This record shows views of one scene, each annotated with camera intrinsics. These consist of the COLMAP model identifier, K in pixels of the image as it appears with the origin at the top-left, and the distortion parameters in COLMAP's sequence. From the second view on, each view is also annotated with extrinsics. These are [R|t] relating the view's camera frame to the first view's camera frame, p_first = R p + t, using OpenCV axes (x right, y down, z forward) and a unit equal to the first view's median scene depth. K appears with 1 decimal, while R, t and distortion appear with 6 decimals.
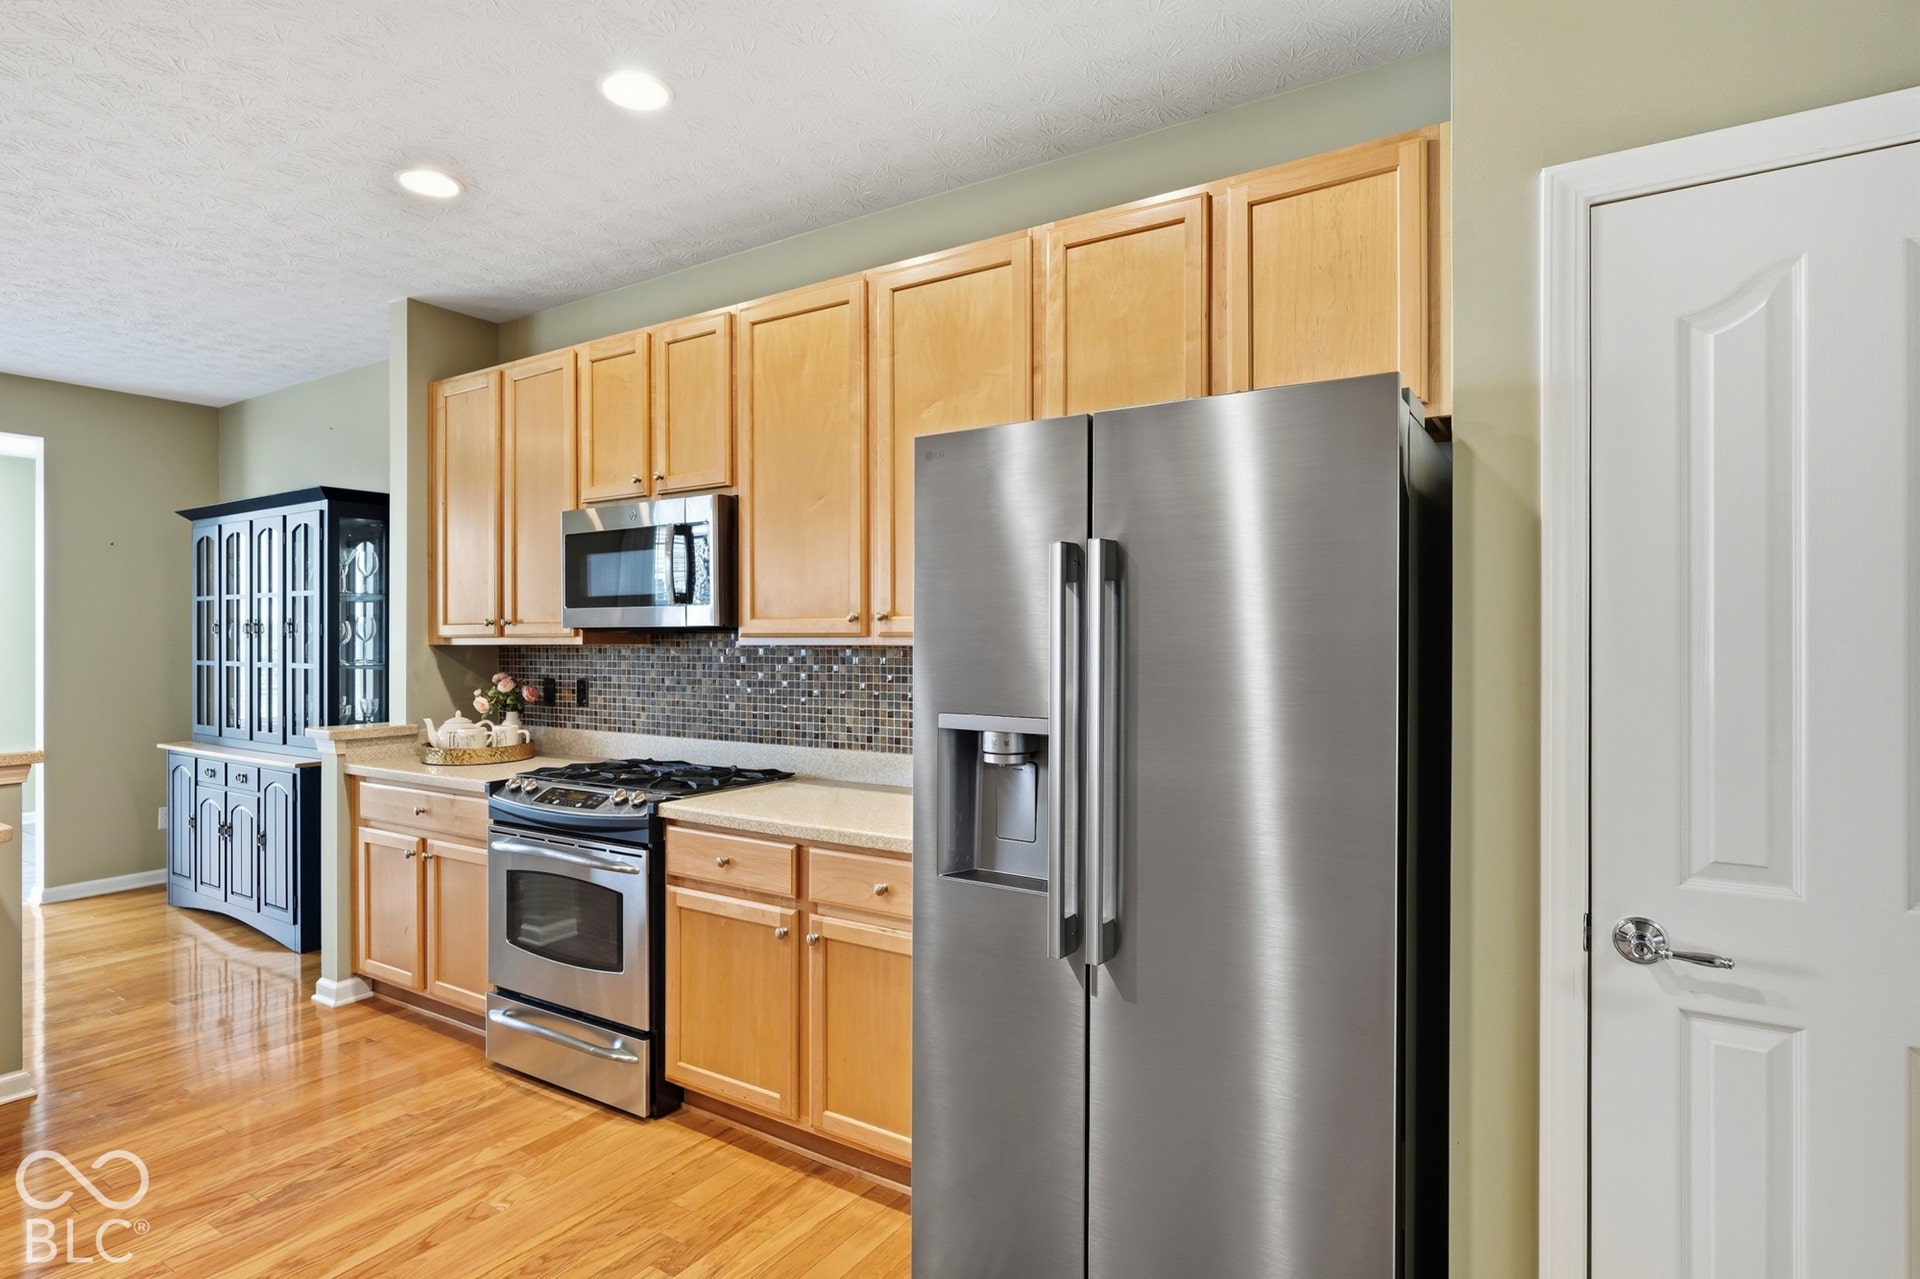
lens RADIAL K [[982.5, 0, 958.3], [0, 982.5, 641.3], [0, 0, 1]] dist [0.003270, 0.000291]
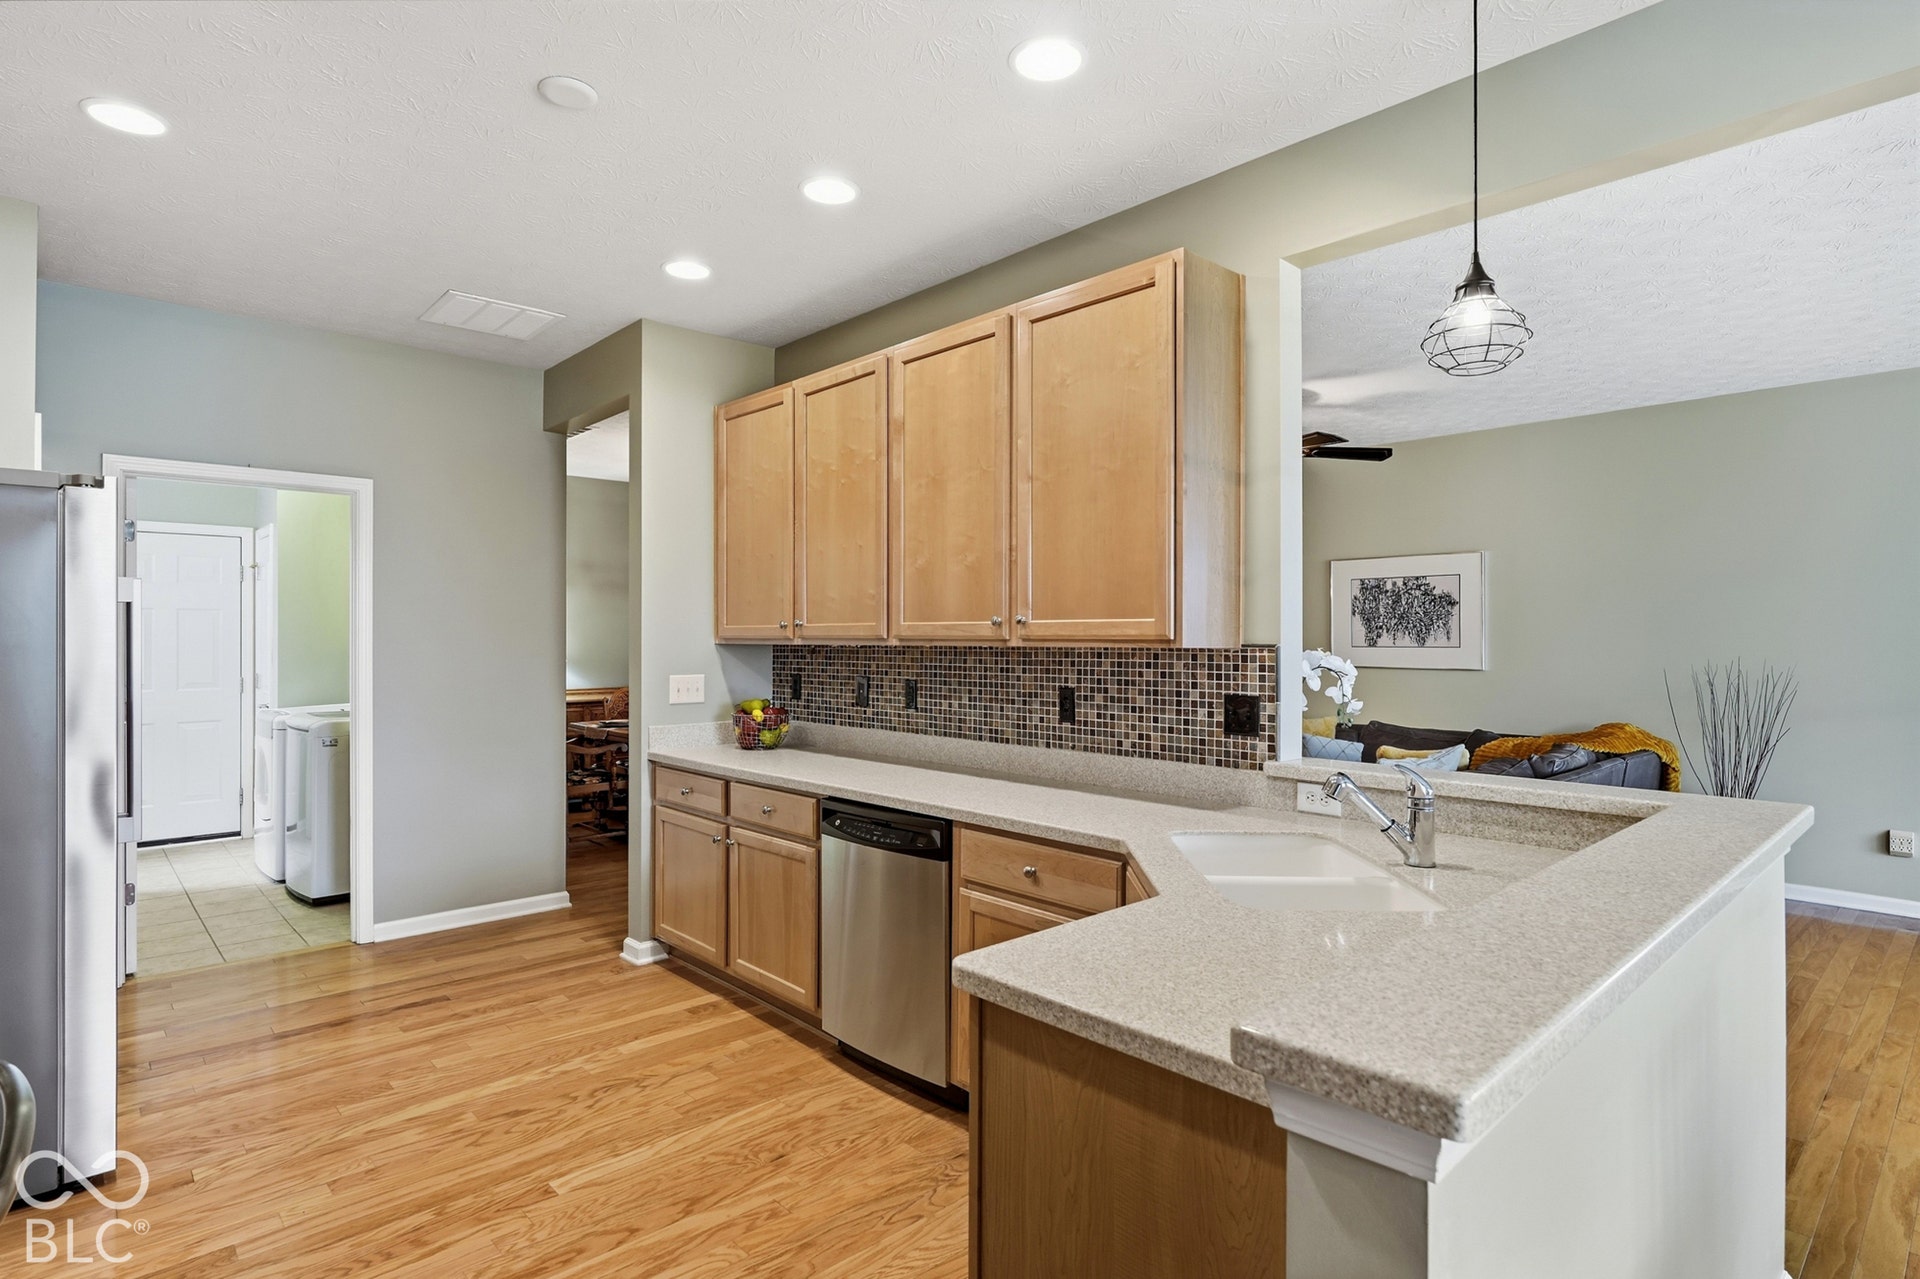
lens RADIAL K [[982.5, 0, 942.7], [0, 982.5, 639.8], [0, 0, 1]] dist [0.003270, 0.000291]
pose [[0.964975, 0.002429, -0.262331, 0.213996], [-0.003298, 0.999990, -0.002872, -0.000467], [0.262321, 0.003637, 0.964974, -0.135590]]
